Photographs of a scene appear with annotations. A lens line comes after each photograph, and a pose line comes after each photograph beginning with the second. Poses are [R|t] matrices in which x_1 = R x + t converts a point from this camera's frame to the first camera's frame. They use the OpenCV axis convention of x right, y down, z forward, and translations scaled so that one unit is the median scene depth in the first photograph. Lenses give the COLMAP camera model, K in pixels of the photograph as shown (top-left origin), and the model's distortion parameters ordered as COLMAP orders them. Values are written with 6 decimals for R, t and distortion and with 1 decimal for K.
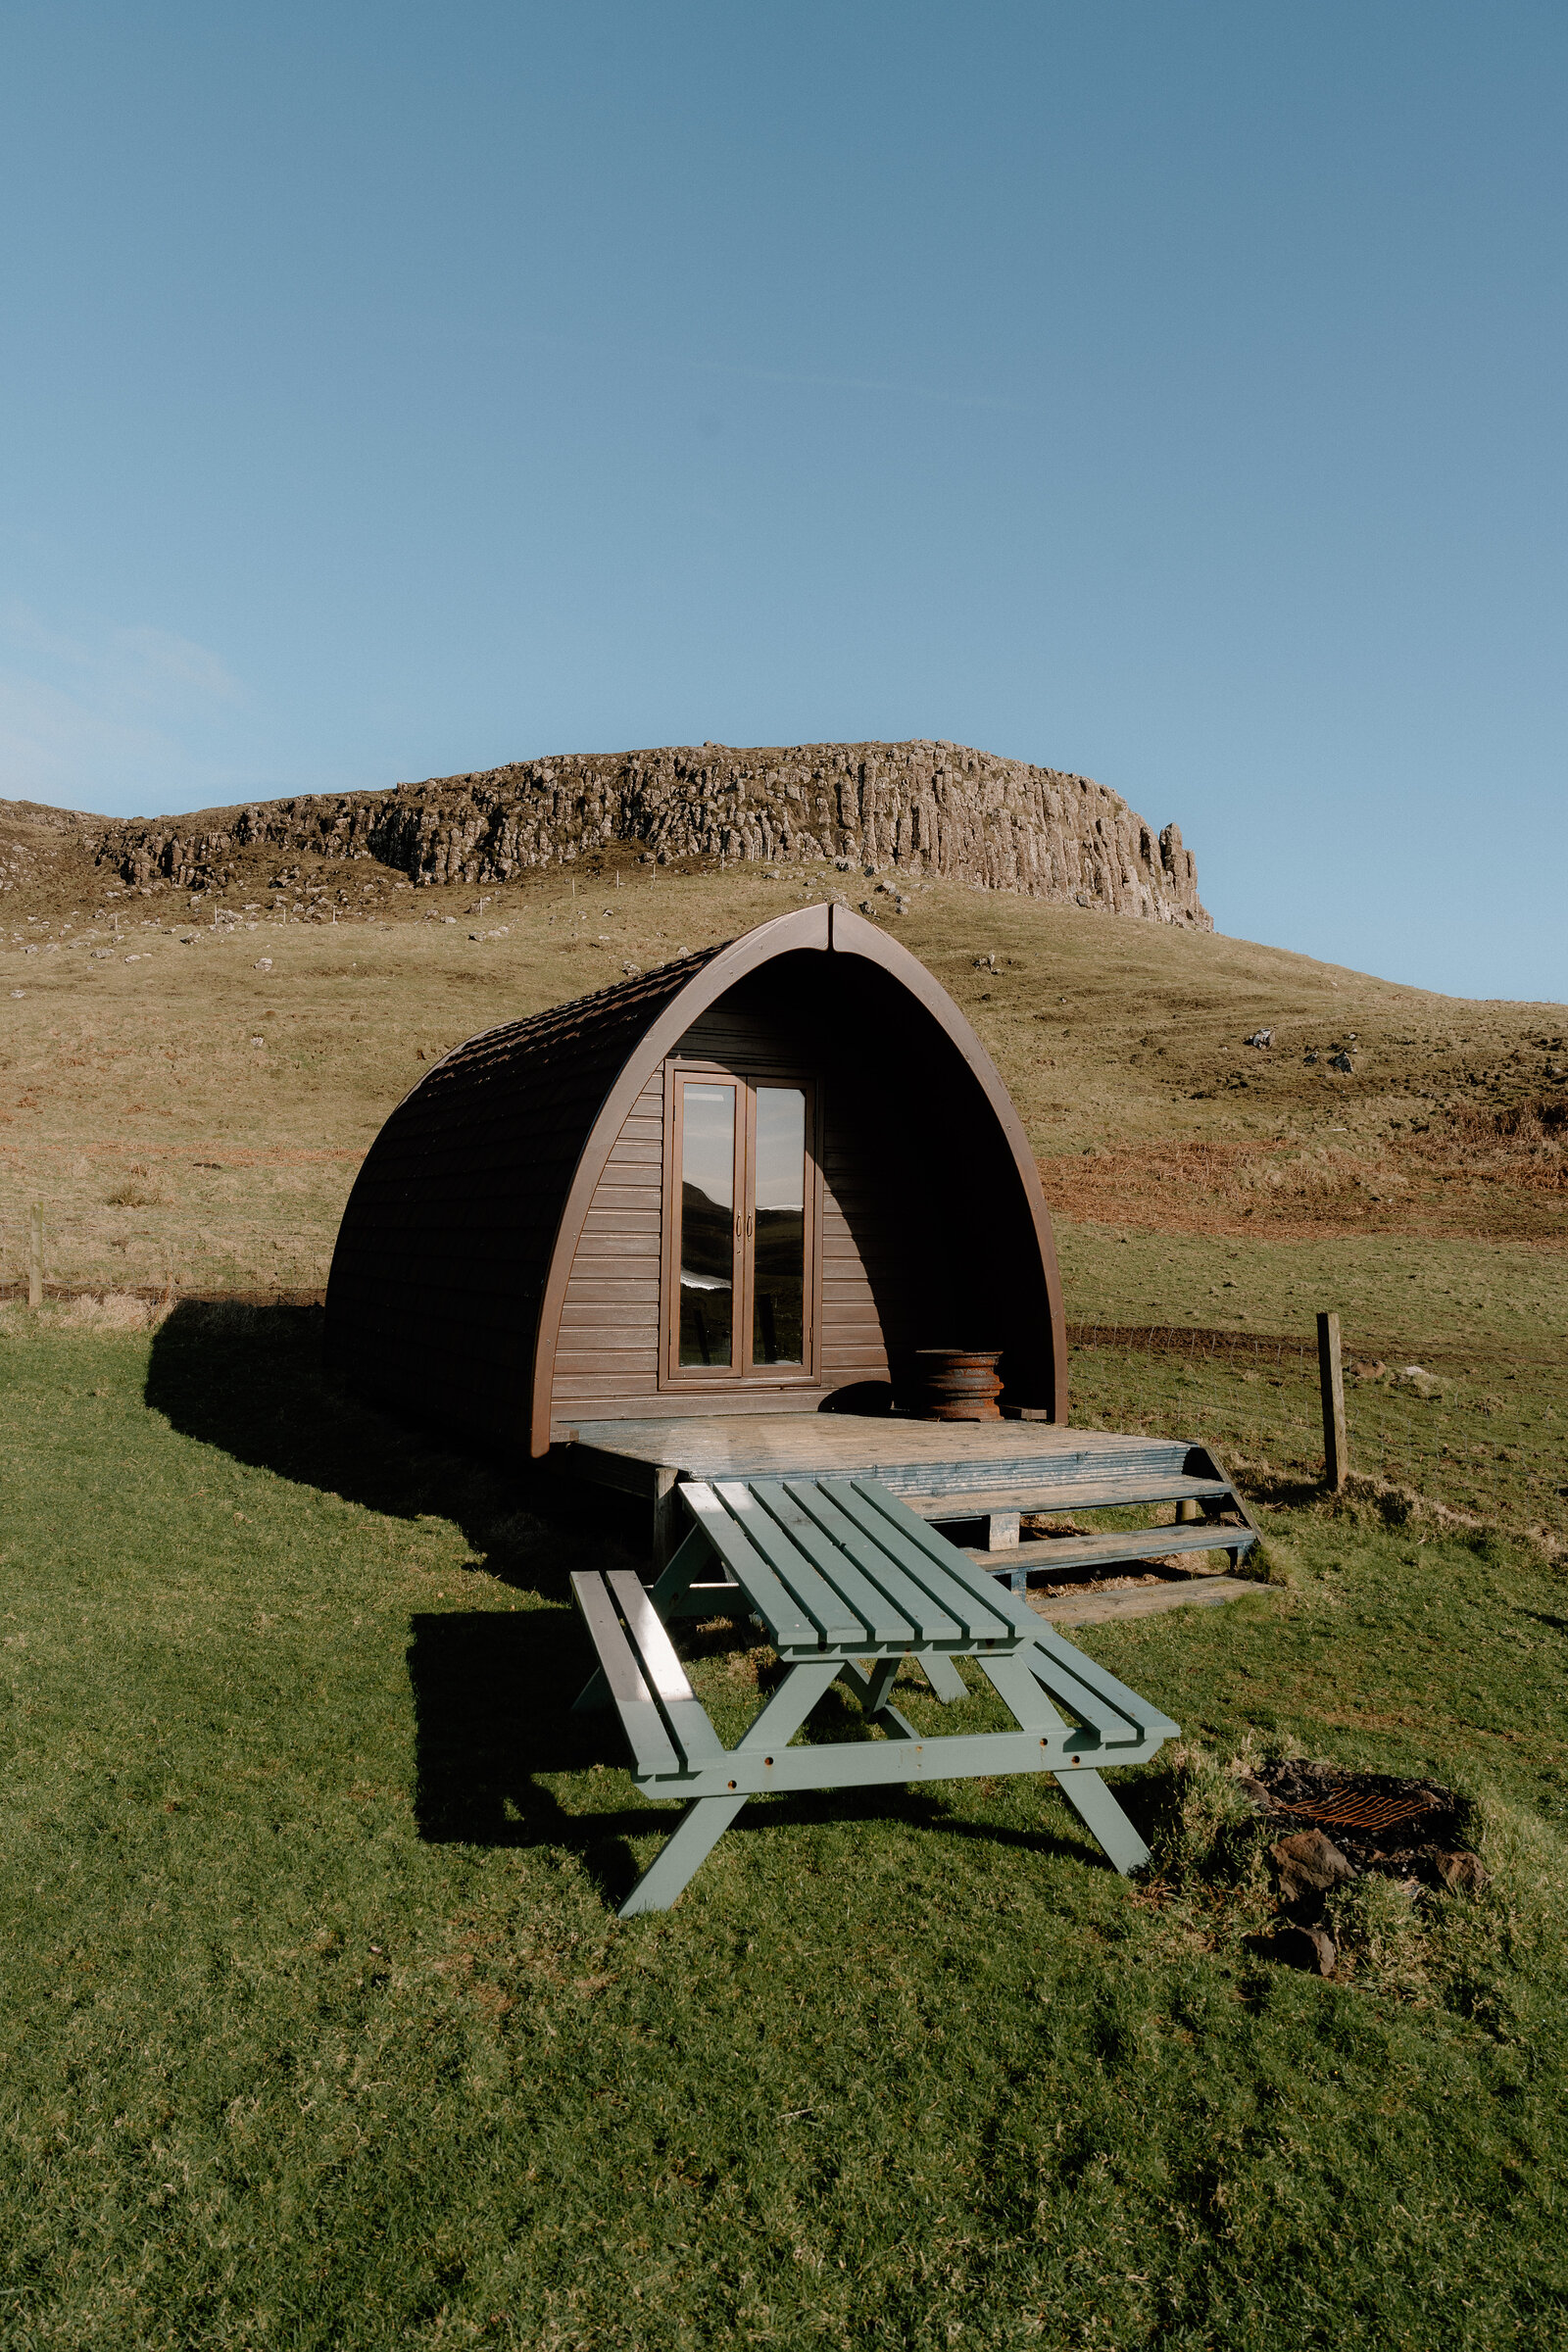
lens RADIAL K [[1590.1, 0, 788.8], [0, 1590.1, 1176.2], [0, 0, 1]] dist [-0.010531, 0.006598]
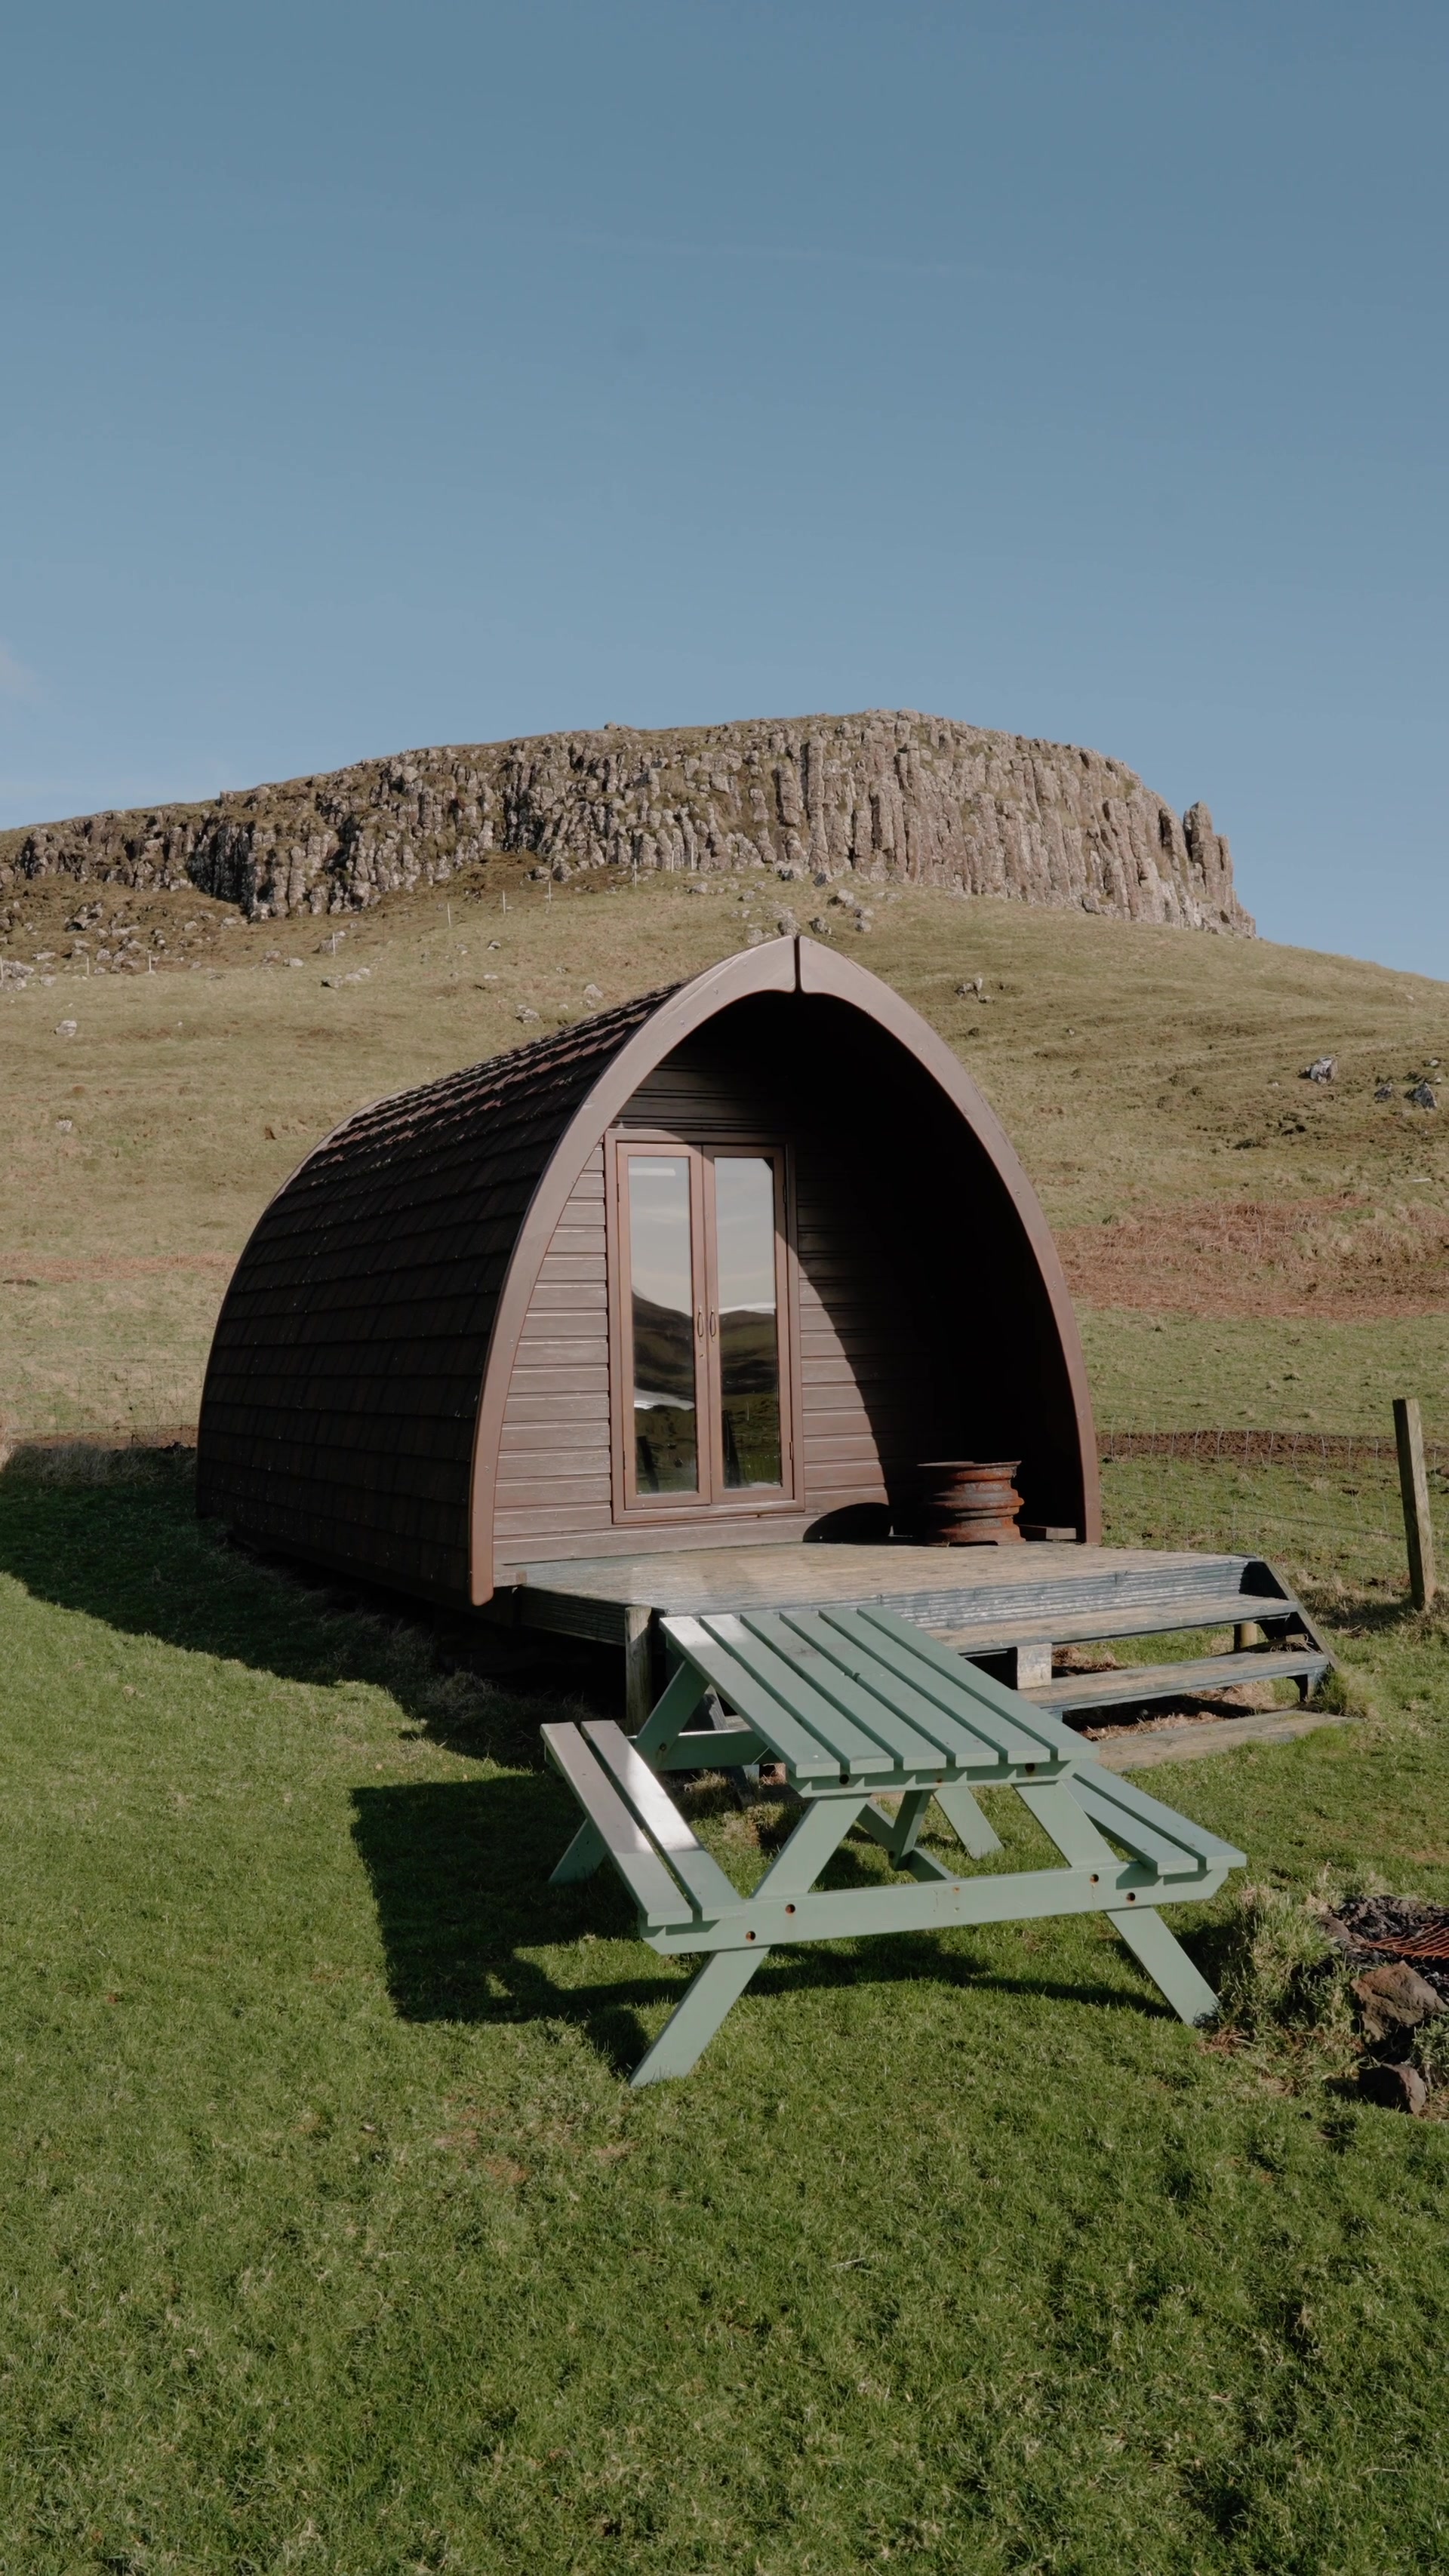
lens RADIAL K [[2005.6, 0, 722.2], [0, 2005.6, 1297.1], [0, 0, 1]] dist [-0.002413, 0.001175]
pose [[0.999153, -0.040830, -0.005169, -0.013498], [0.040902, 0.999054, 0.014752, 0.001515], [0.004562, -0.014951, 0.999878, -0.057407]]
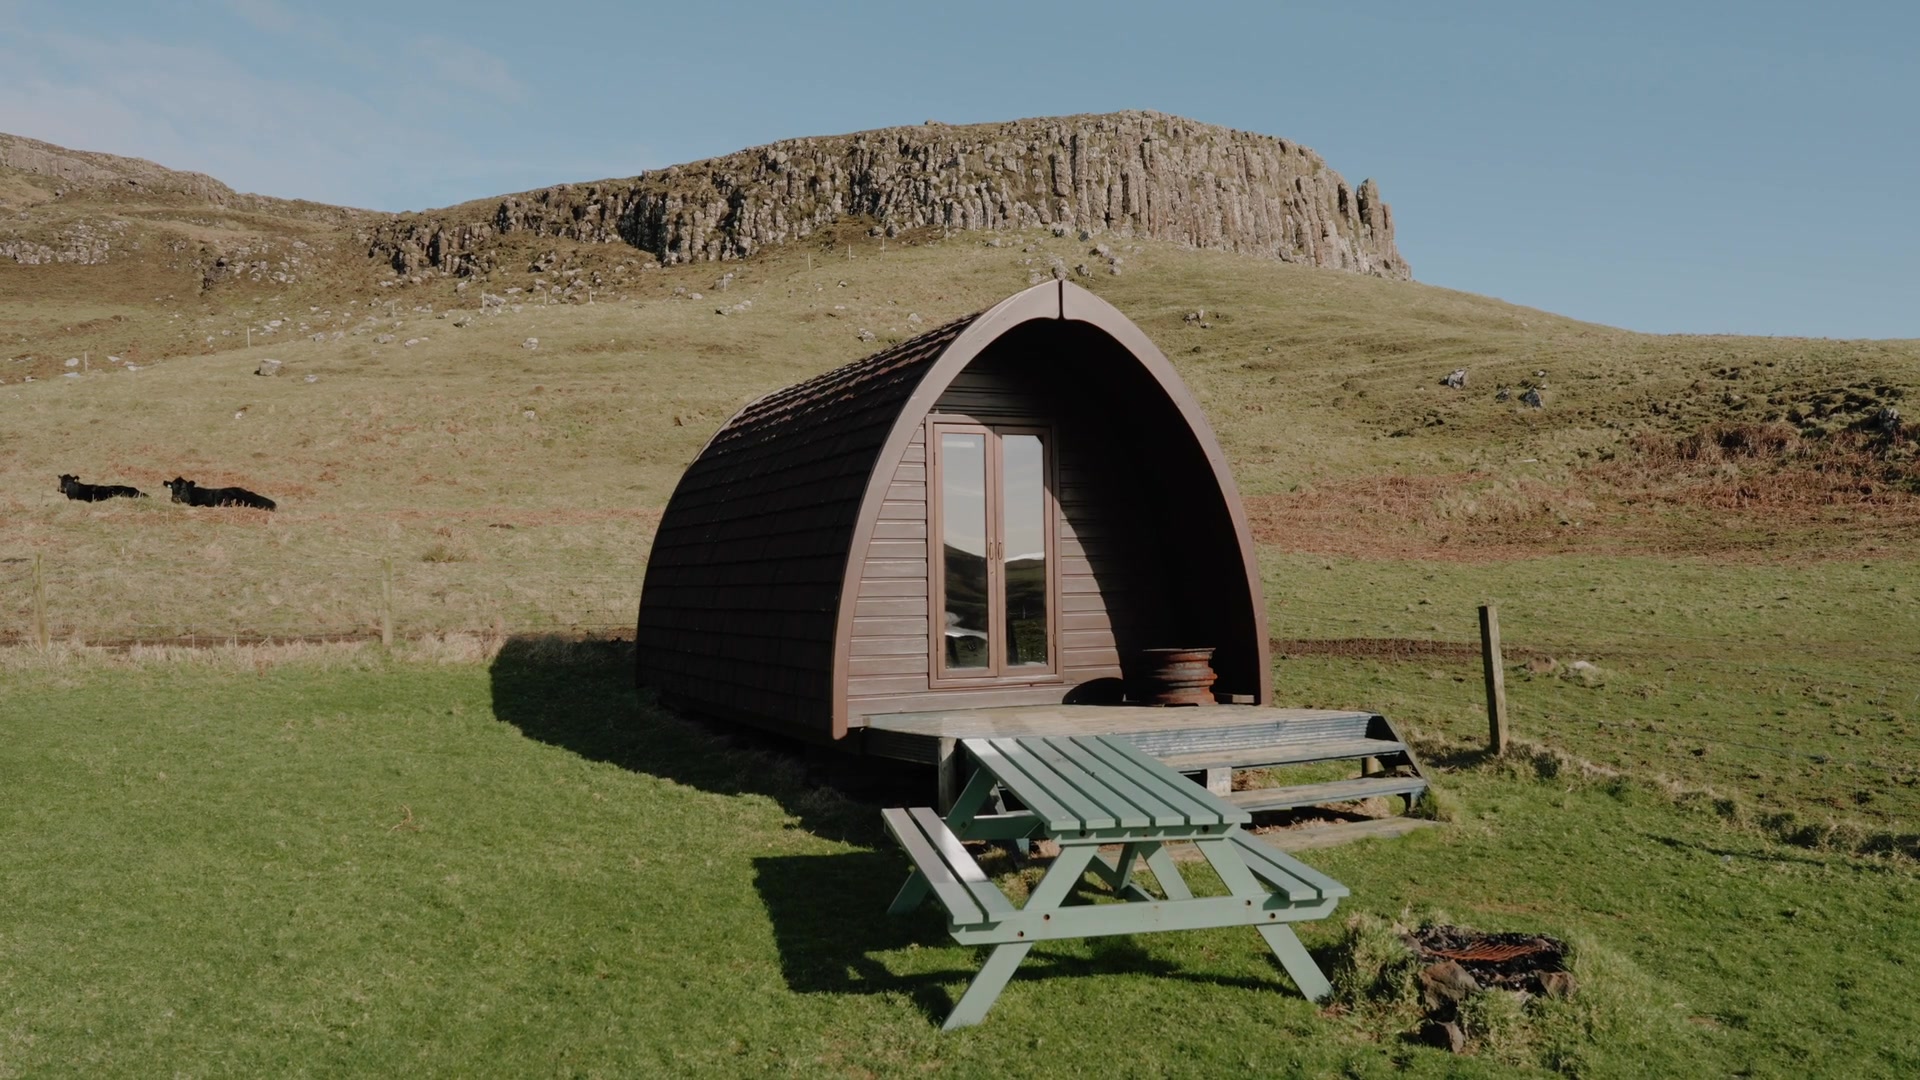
lens RADIAL K [[1495.4, 0, 954.8], [0, 1495.4, 540.3], [0, 0, 1]] dist [0.014126, -0.017811]
pose [[0.998662, -0.031778, -0.040800, -0.012693], [0.032178, 0.999440, 0.009187, 0.012096], [0.040486, -0.010487, 0.999125, -0.129667]]
